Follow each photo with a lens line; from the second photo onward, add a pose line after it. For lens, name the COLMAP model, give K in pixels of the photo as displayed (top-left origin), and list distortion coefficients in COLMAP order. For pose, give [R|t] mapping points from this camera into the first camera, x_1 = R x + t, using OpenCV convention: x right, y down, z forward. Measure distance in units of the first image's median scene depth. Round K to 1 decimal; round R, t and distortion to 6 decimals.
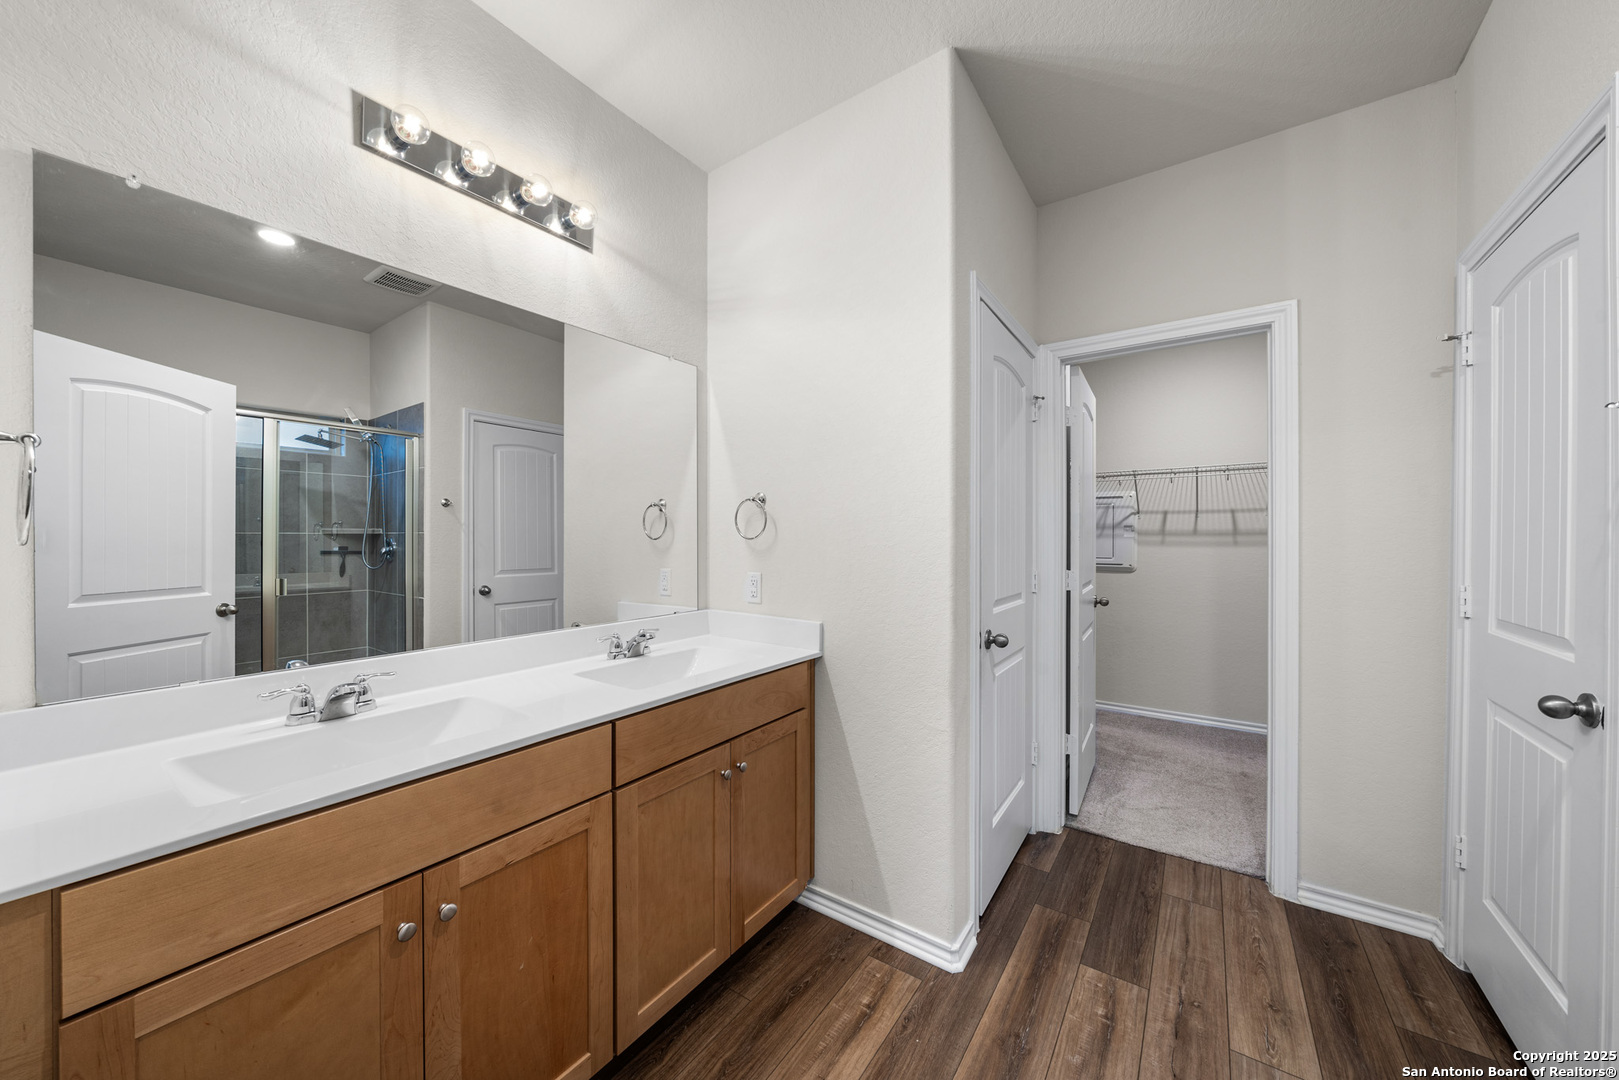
lens RADIAL K [[563.0, 0, 810.3], [0, 563.0, 540.2], [0, 0, 1]] dist [-0.005963, -0.000107]
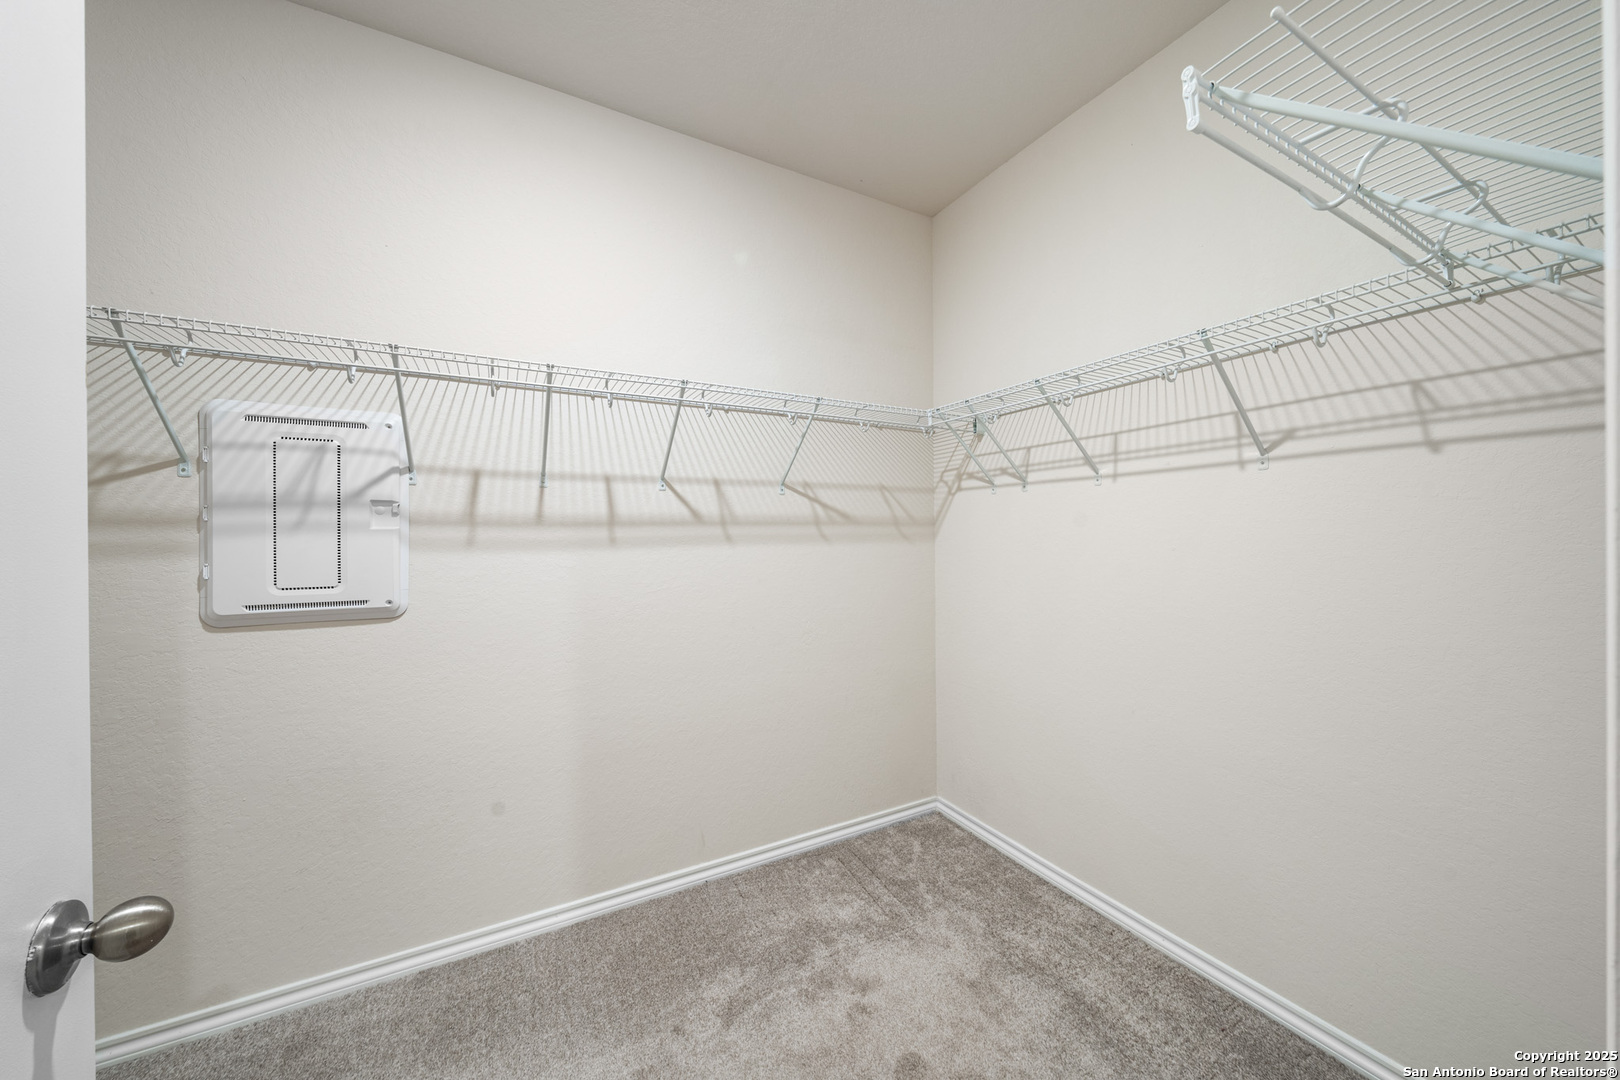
lens RADIAL K [[563.4, 0, 810.8], [0, 563.4, 540.2], [0, 0, 1]] dist [-0.005963, -0.000107]
pose [[0.438826, -0.010734, 0.898508, 0.355736], [0.008824, 0.999932, 0.007636, 0.001126], [-0.898529, 0.004578, 0.438891, 0.578338]]
